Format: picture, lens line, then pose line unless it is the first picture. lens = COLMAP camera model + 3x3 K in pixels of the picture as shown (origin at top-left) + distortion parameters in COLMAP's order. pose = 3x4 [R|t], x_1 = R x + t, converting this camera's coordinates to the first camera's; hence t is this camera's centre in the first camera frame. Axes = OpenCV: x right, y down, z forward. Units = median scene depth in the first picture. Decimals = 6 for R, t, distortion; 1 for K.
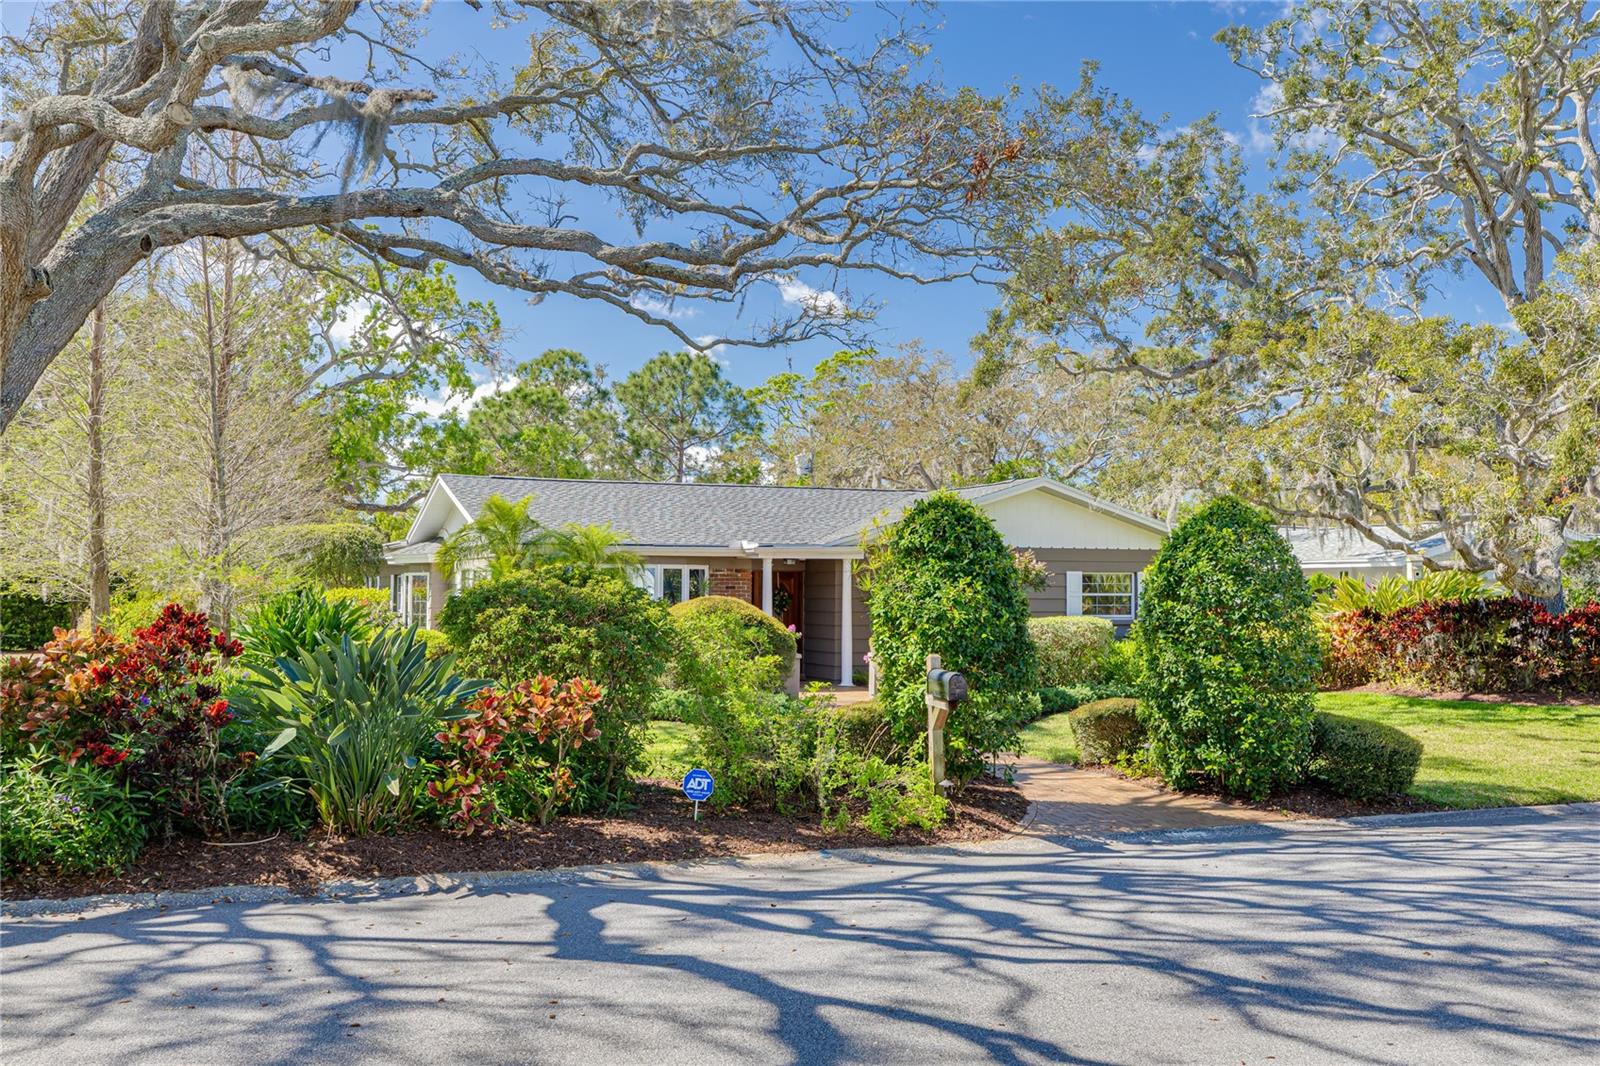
lens RADIAL K [[1606.4, 0, 800.0], [0, 1606.4, 533.0], [0, 0, 1]] dist [0.005715, -0.014681]
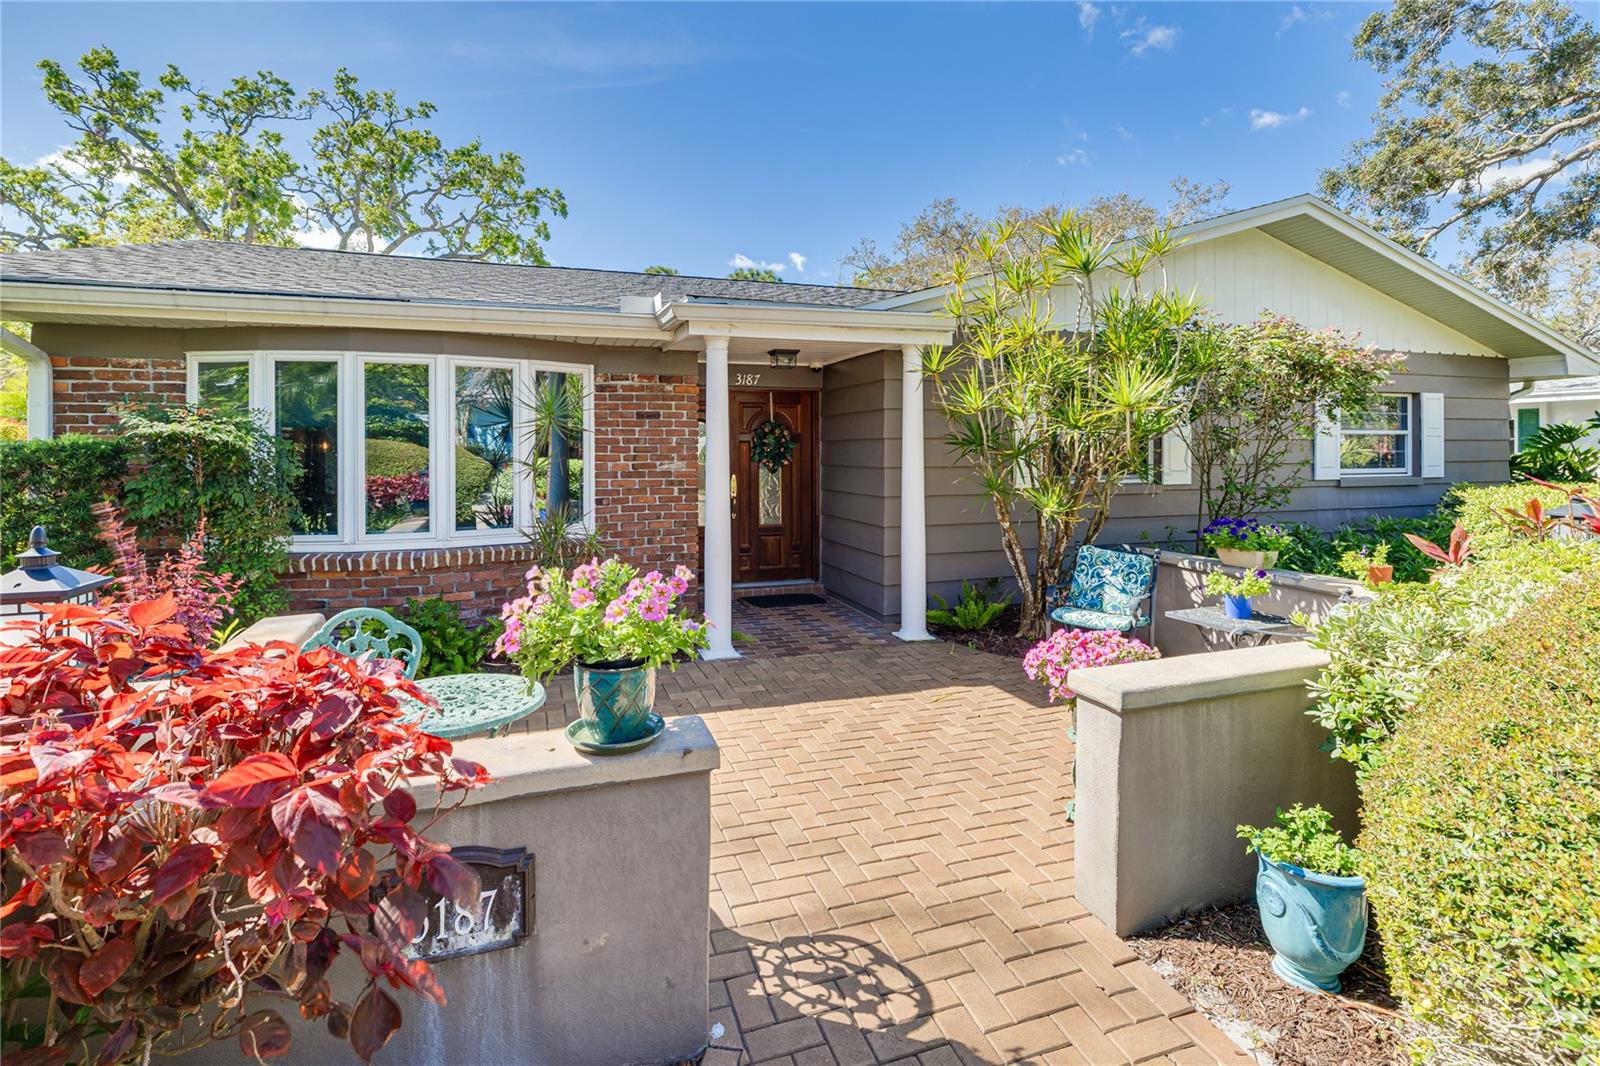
lens RADIAL K [[719.0, 0, 802.0], [0, 719.0, 536.5], [0, 0, 1]] dist [-0.002826, -0.000577]
pose [[0.998378, -0.006452, -0.056560, 0.017537], [0.015137, 0.987876, 0.154504, 0.067665], [0.054878, -0.155110, 0.986372, 1.456696]]
